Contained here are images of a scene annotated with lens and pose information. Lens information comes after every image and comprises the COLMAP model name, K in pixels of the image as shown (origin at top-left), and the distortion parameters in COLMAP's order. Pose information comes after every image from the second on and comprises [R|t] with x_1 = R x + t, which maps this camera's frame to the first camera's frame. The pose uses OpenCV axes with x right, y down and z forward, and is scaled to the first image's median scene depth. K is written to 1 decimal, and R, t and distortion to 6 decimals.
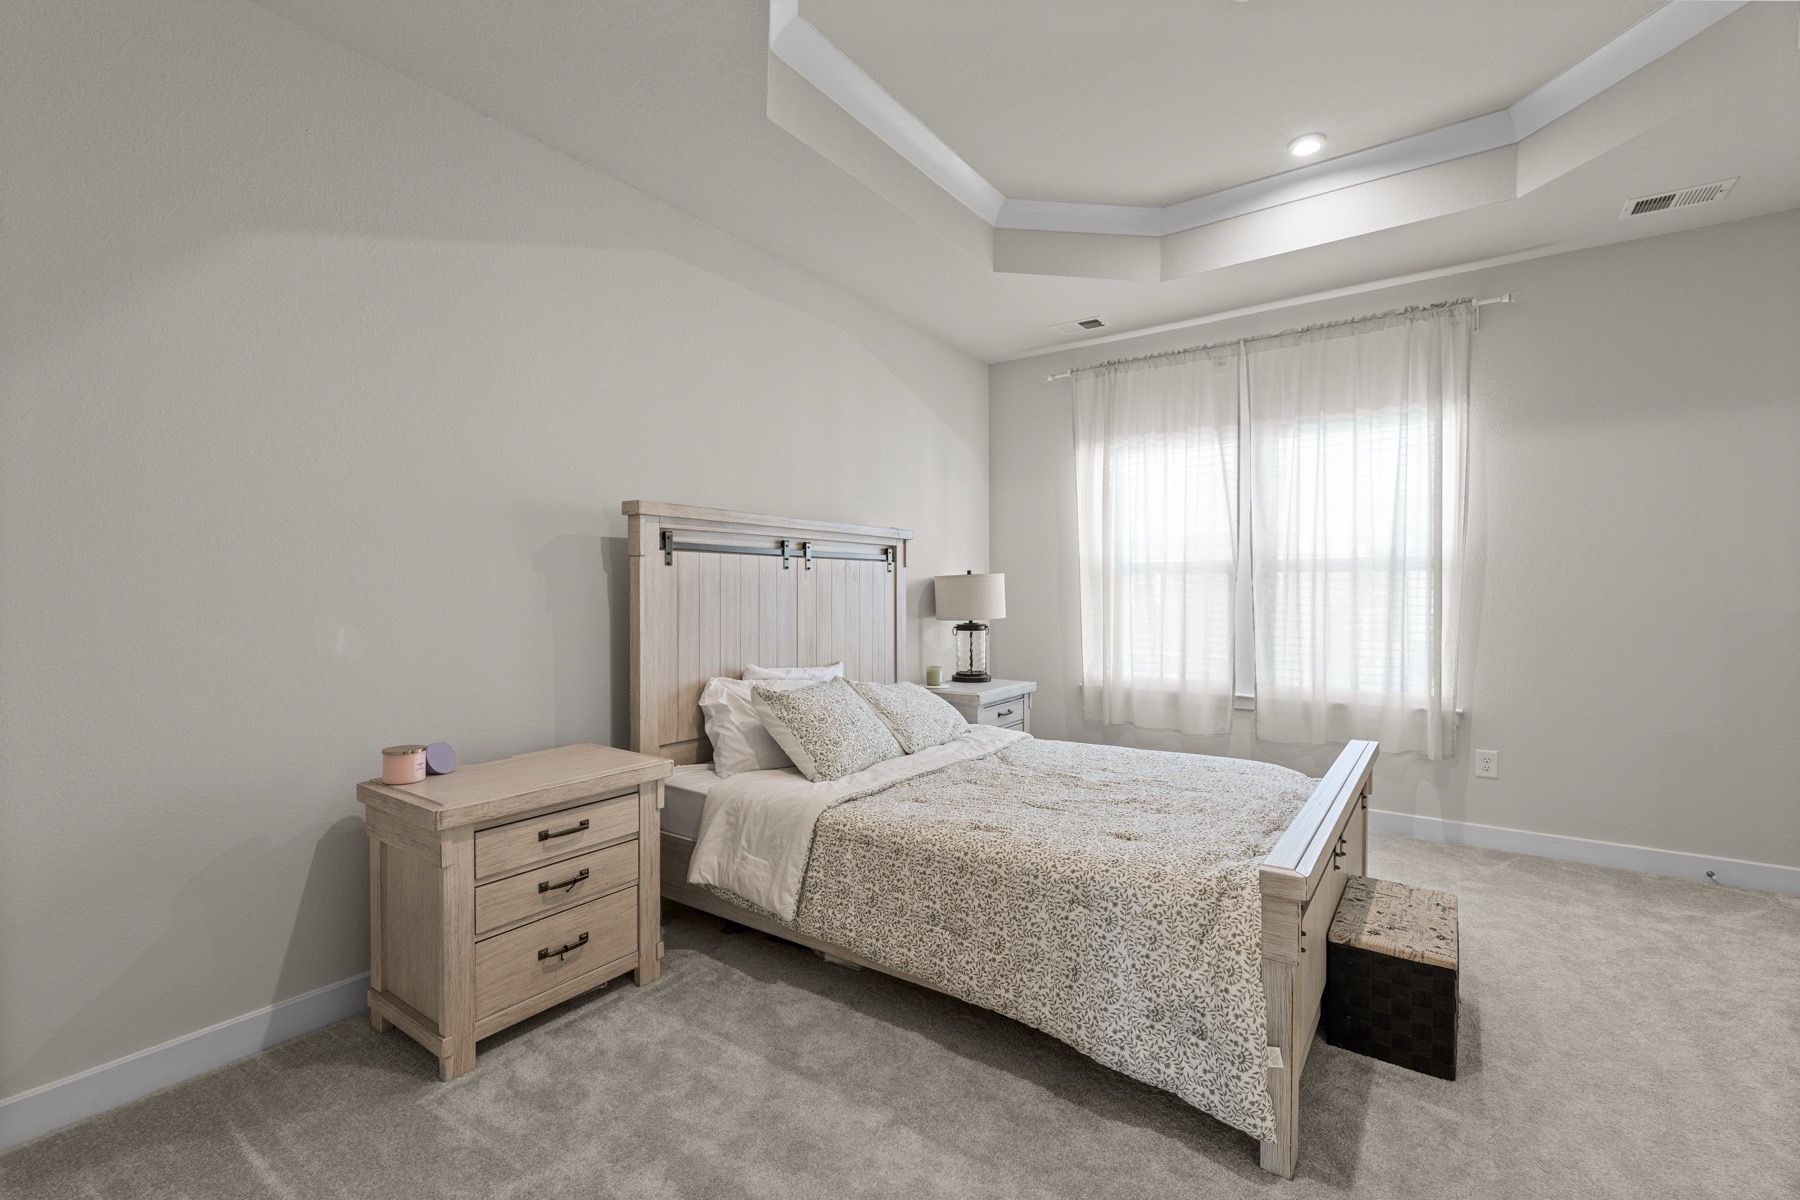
lens RADIAL K [[784.7, 0, 891.2], [0, 784.7, 606.9], [0, 0, 1]] dist [0.001160, 0.000112]
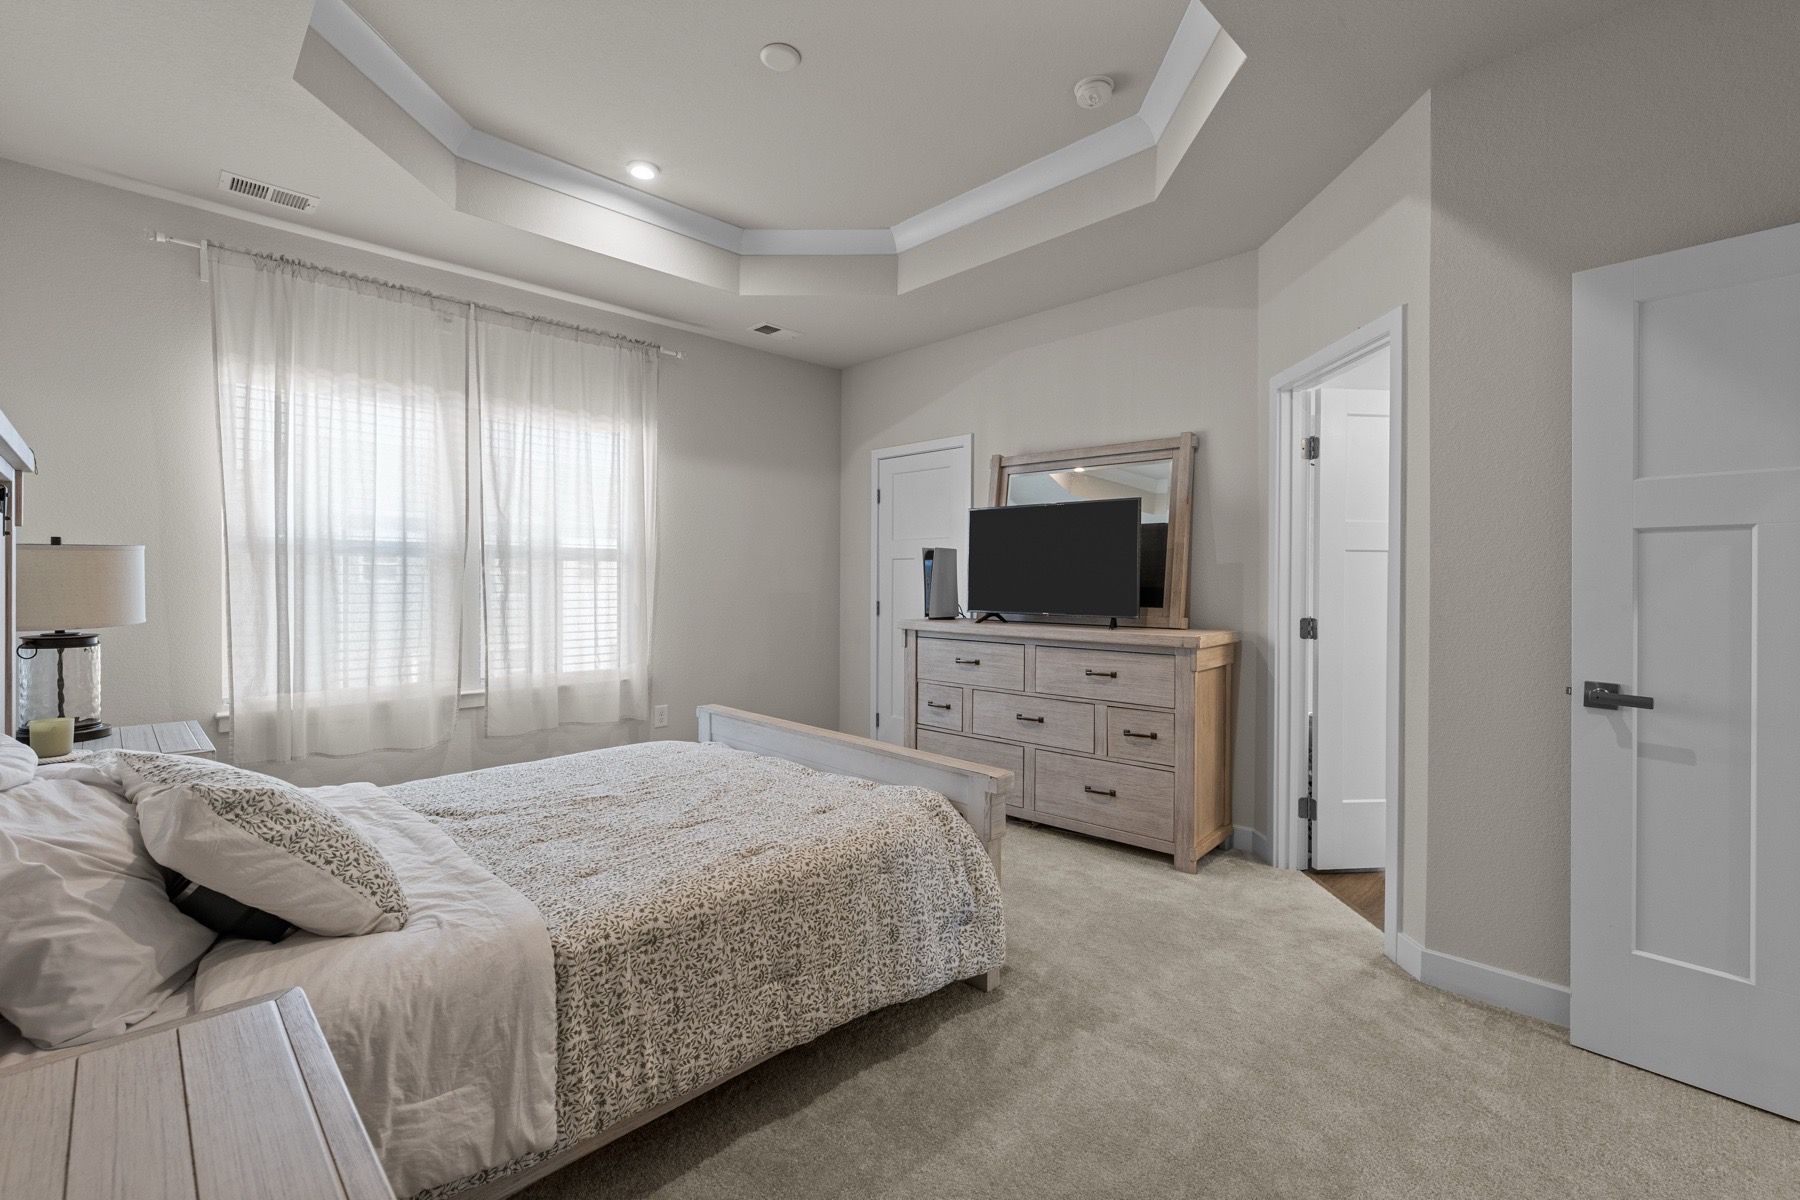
lens RADIAL K [[782.7, 0, 900.5], [0, 782.7, 583.4], [0, 0, 1]] dist [0.000483, 0.000151]
pose [[0.164867, -0.001145, 0.986315, -0.485120], [0.012650, 0.999920, -0.000954, -0.008731], [-0.986235, 0.012634, 0.164868, 0.475351]]
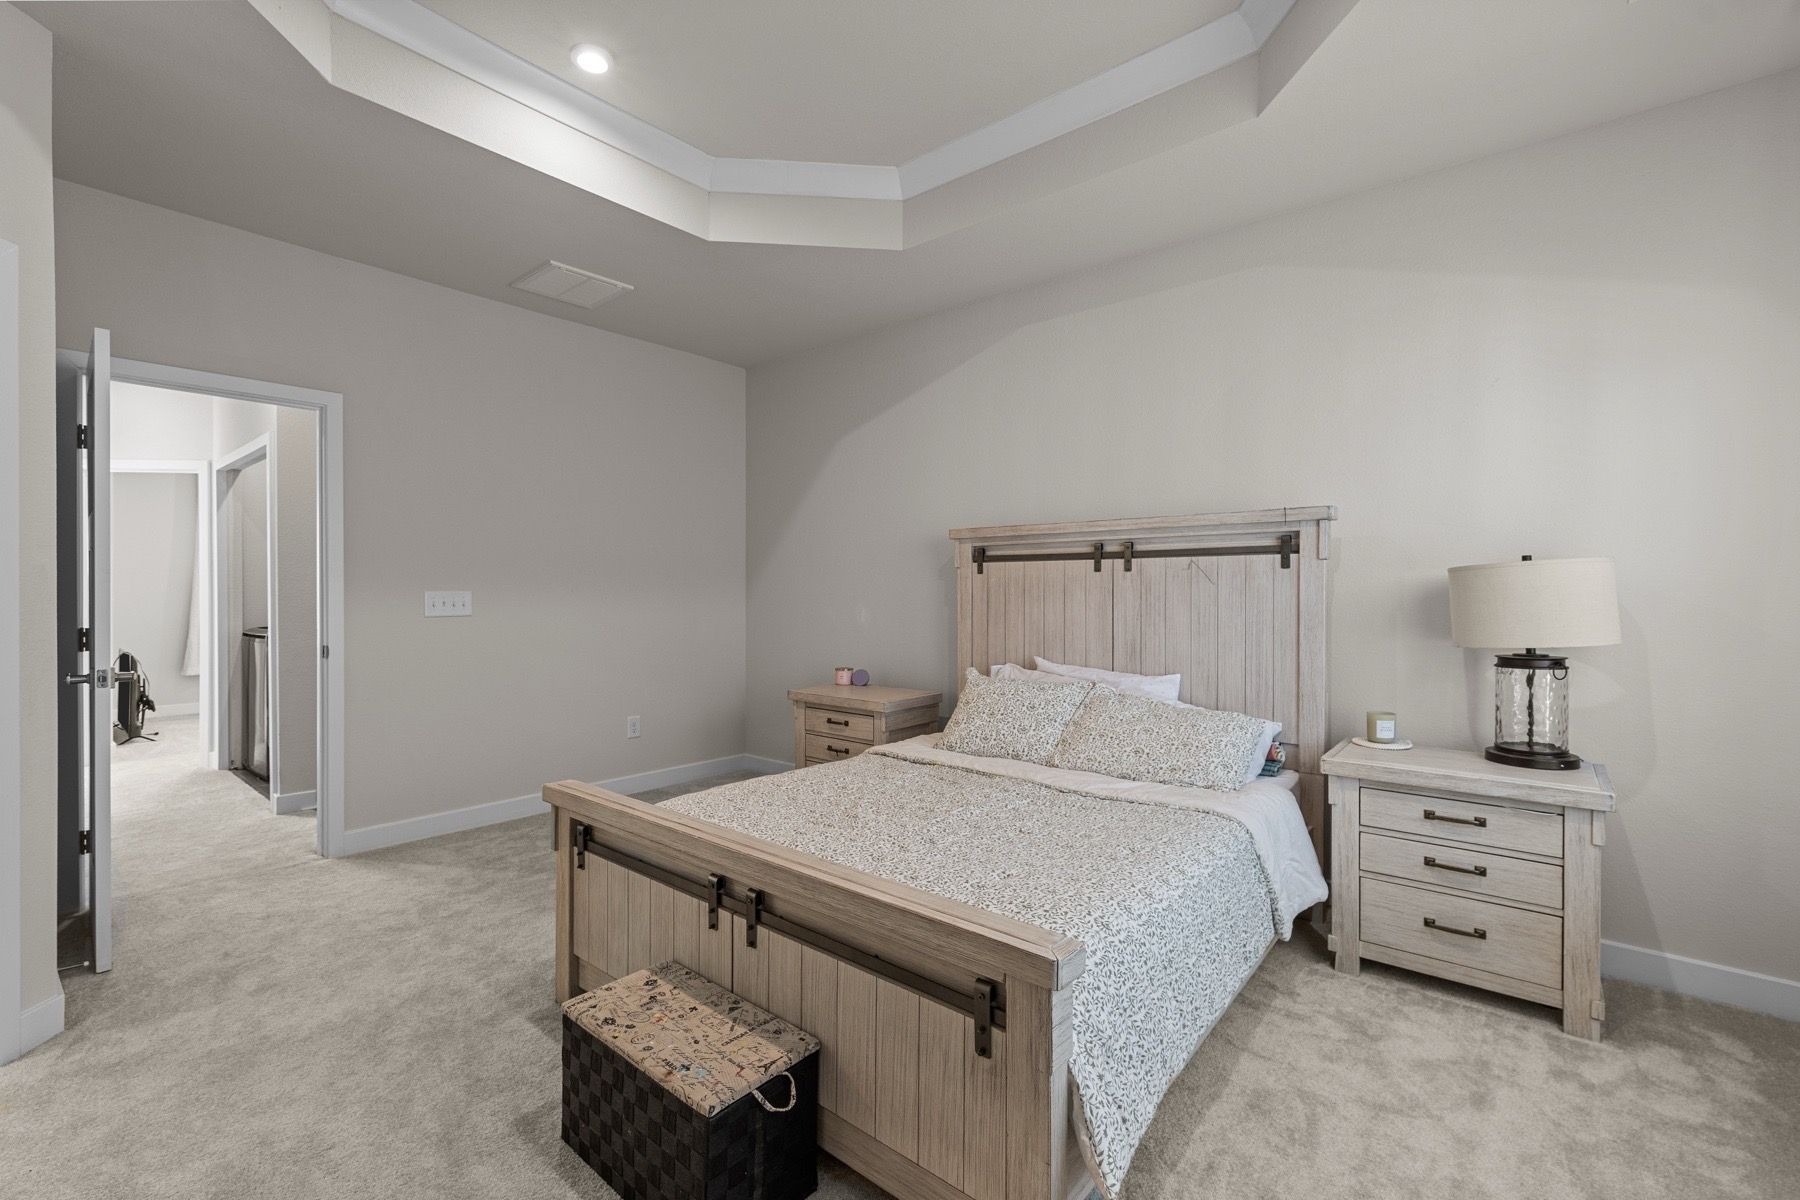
lens RADIAL K [[784.7, 0, 891.2], [0, 784.7, 606.9], [0, 0, 1]] dist [0.001160, 0.000112]
pose [[-0.087397, 0.021779, -0.995935, 0.941072], [-0.025323, 0.999389, 0.024077, -0.021540], [0.995852, 0.027325, -0.086792, 0.860558]]
